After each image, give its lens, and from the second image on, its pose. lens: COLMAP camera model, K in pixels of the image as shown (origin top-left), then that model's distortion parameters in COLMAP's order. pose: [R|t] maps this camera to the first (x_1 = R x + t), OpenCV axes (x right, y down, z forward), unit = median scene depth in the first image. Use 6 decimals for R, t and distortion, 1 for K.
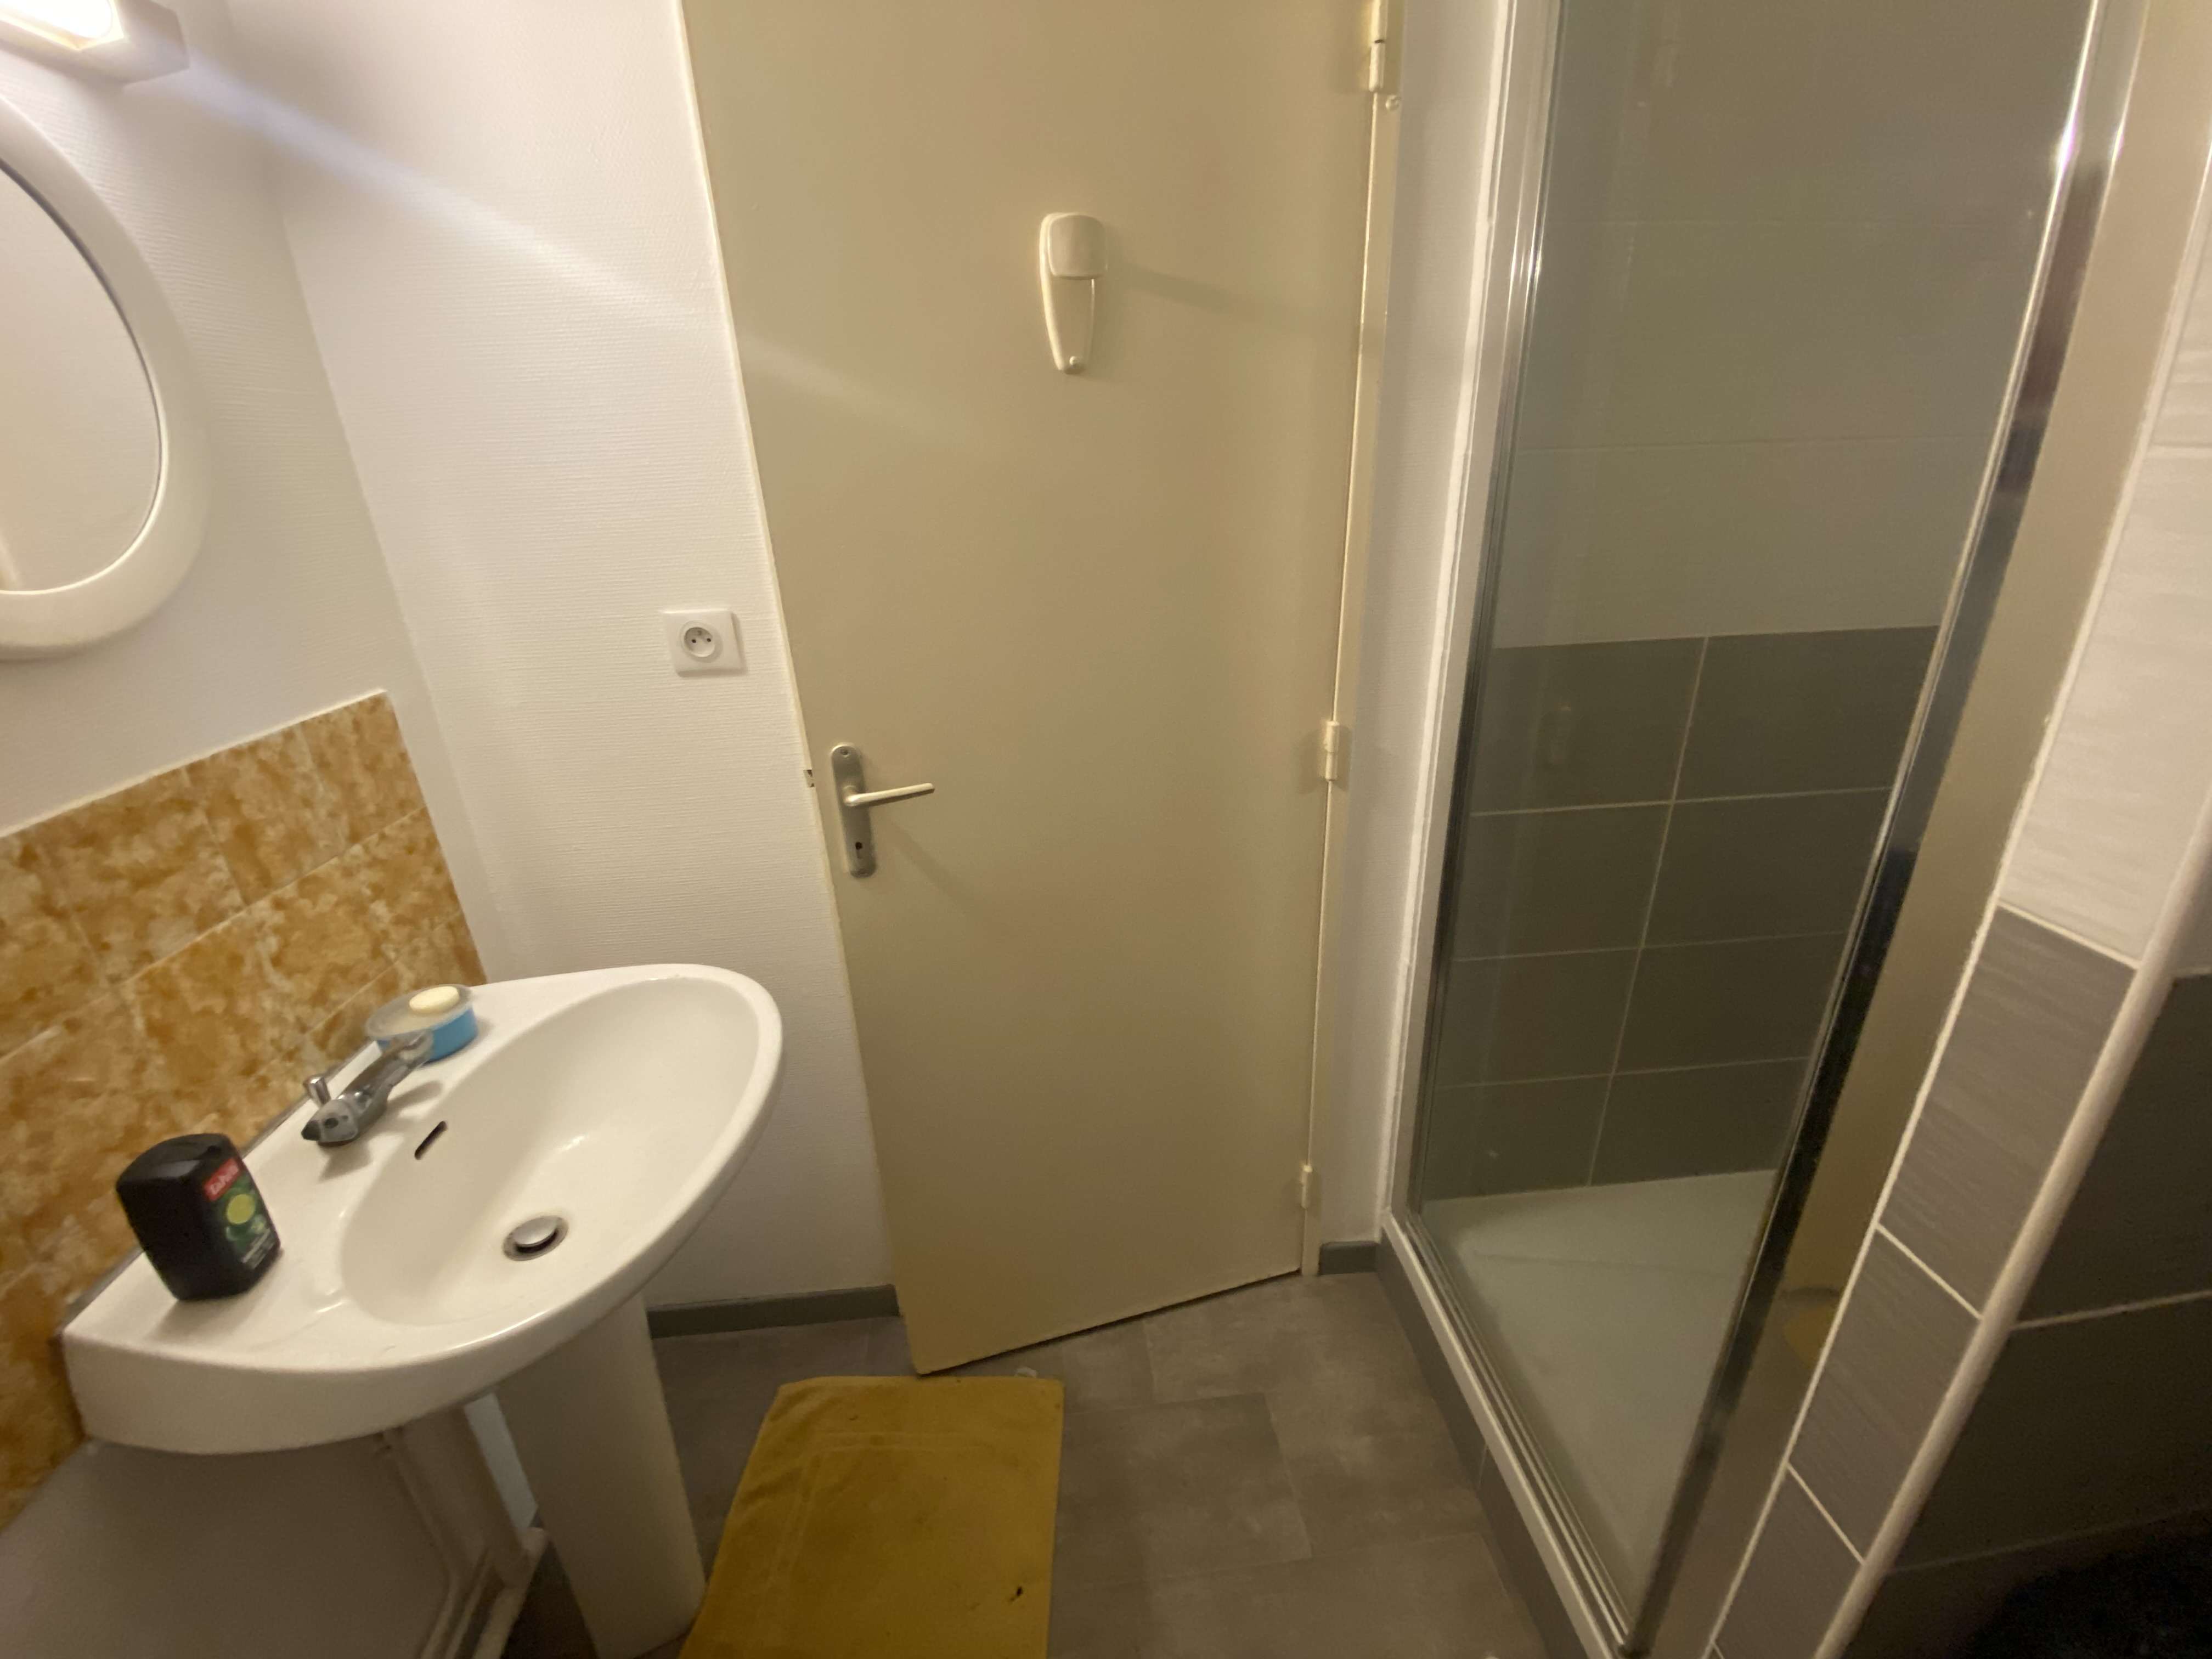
lens RADIAL K [[907.7, 0, 1106.0], [0, 907.7, 829.5], [0, 0, 1]] dist [0.000591, -0.016112]
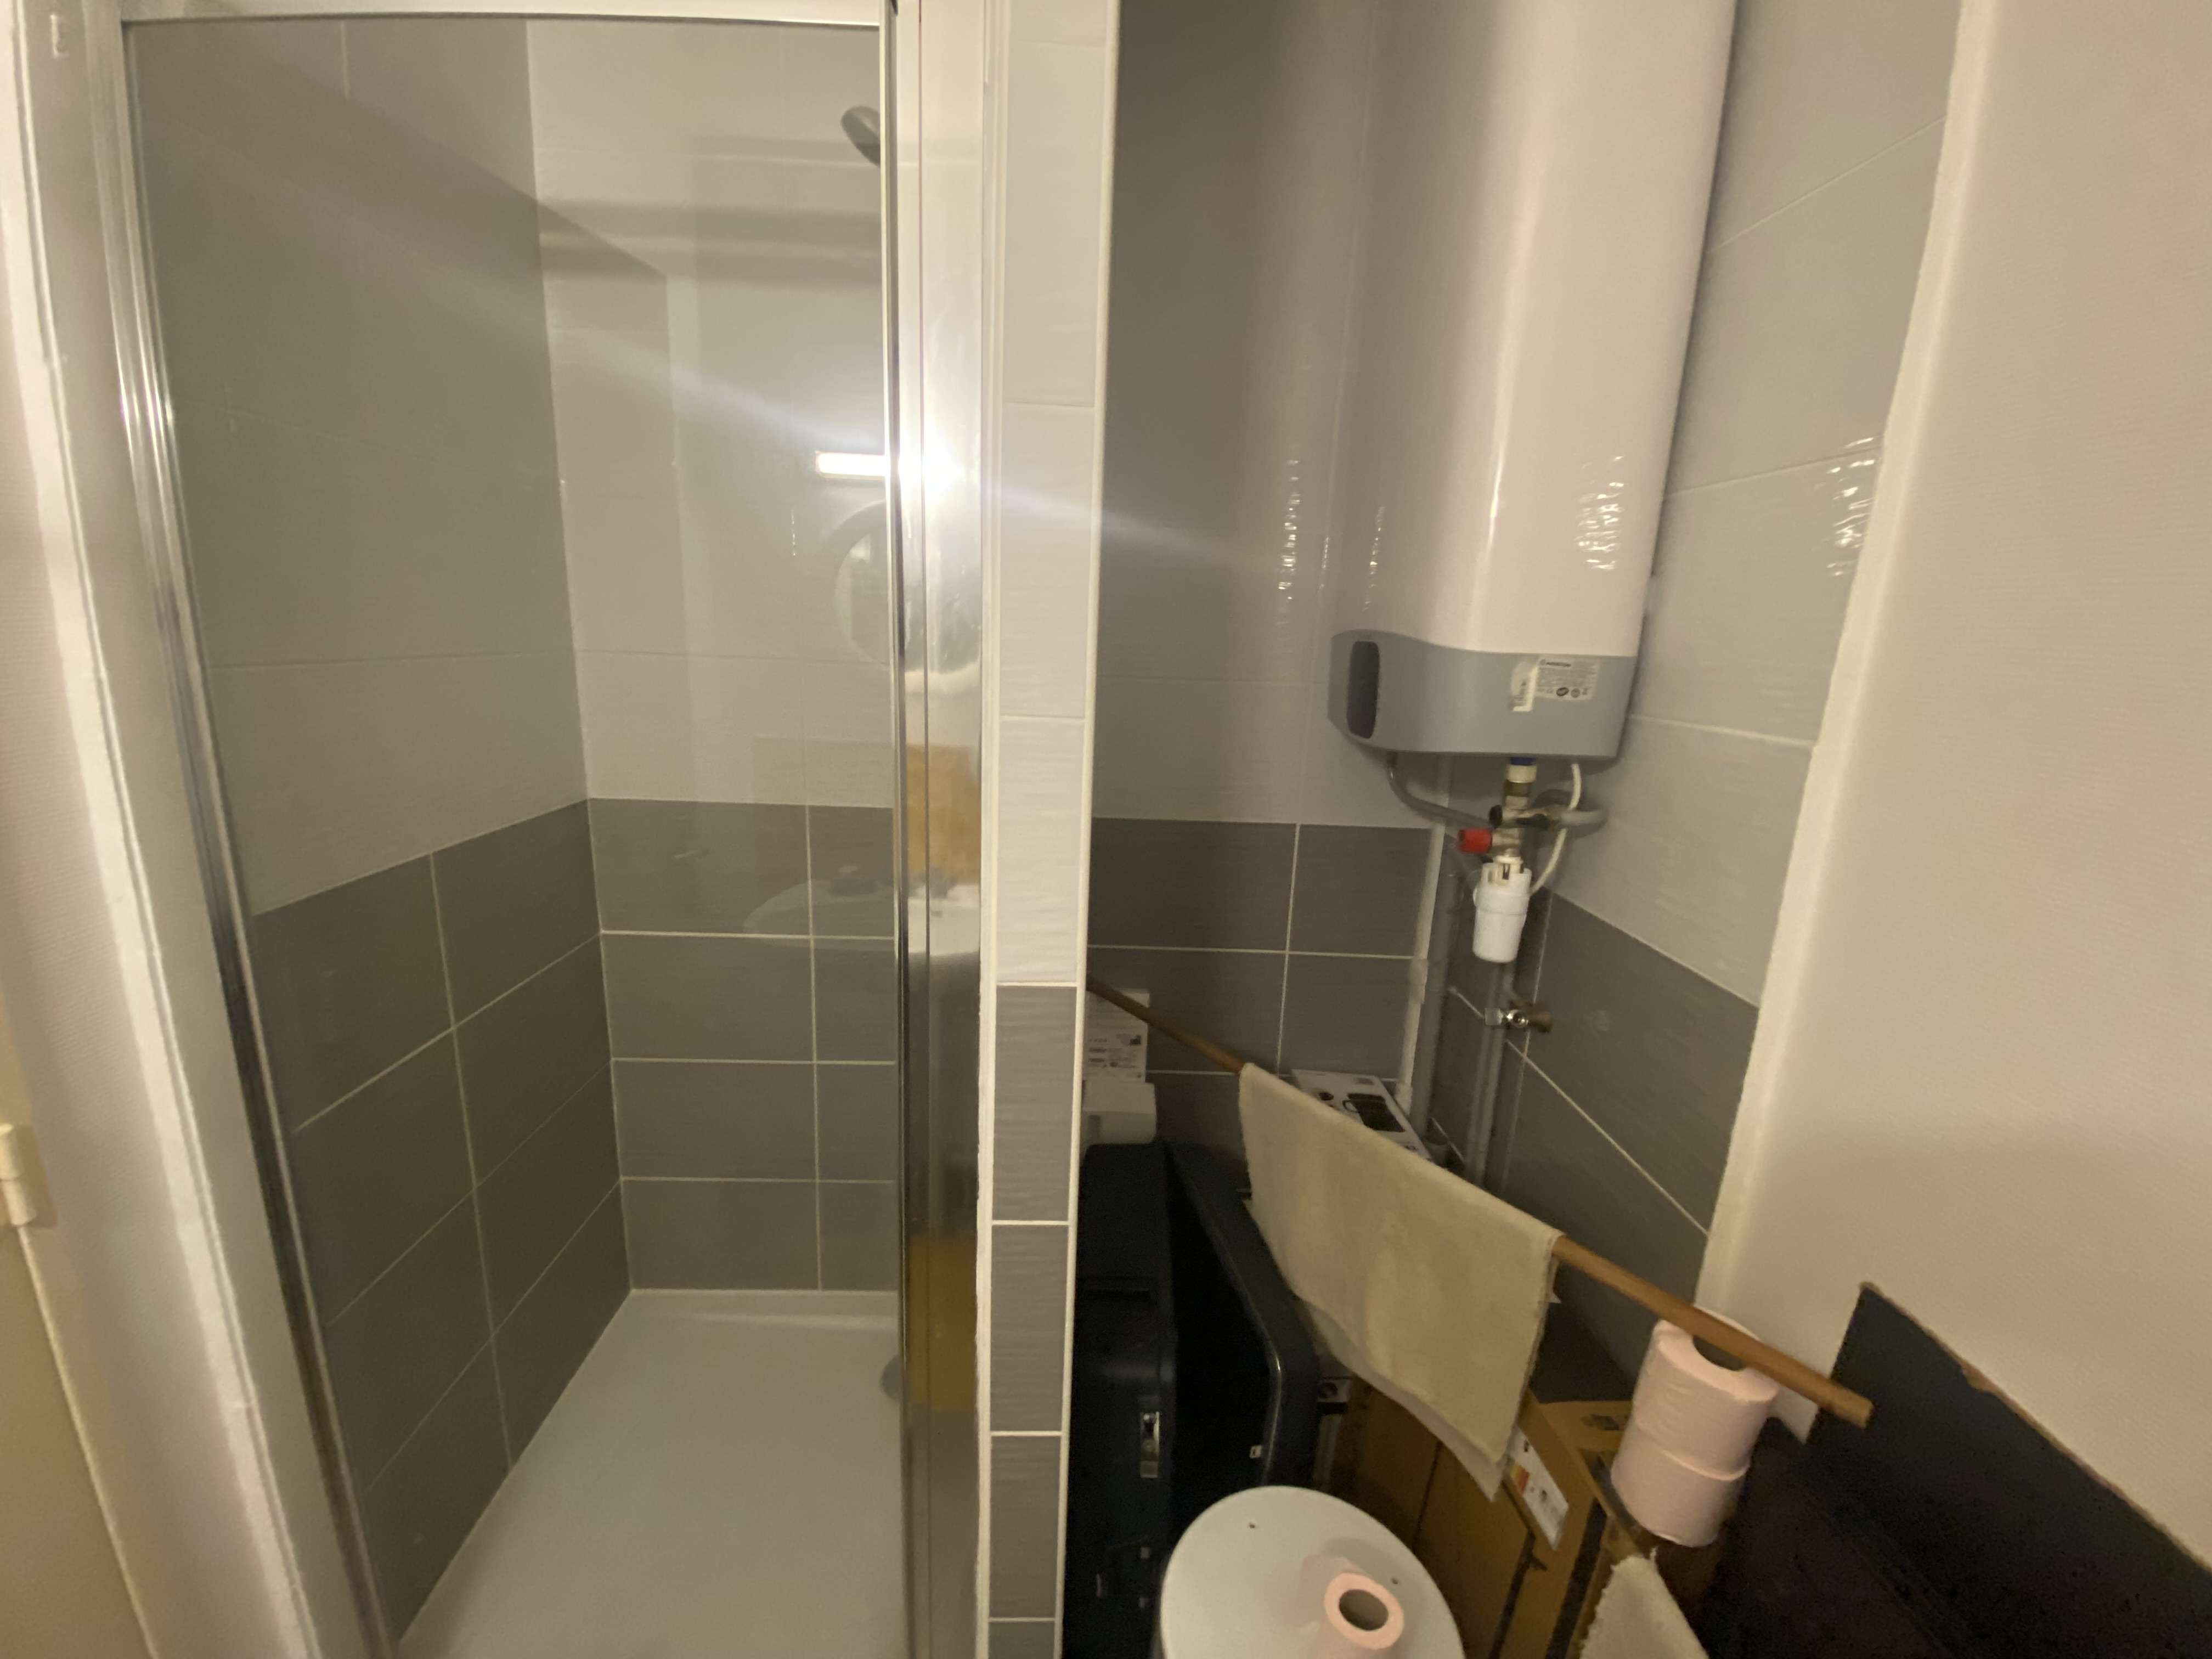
lens RADIAL K [[907.7, 0, 1106.0], [0, 907.7, 829.5], [0, 0, 1]] dist [0.000591, -0.016112]
pose [[0.035928, -0.180724, 0.982877, -0.218654], [0.327798, 0.931230, 0.159245, -0.155987], [-0.944065, 0.316464, 0.092698, 0.255341]]
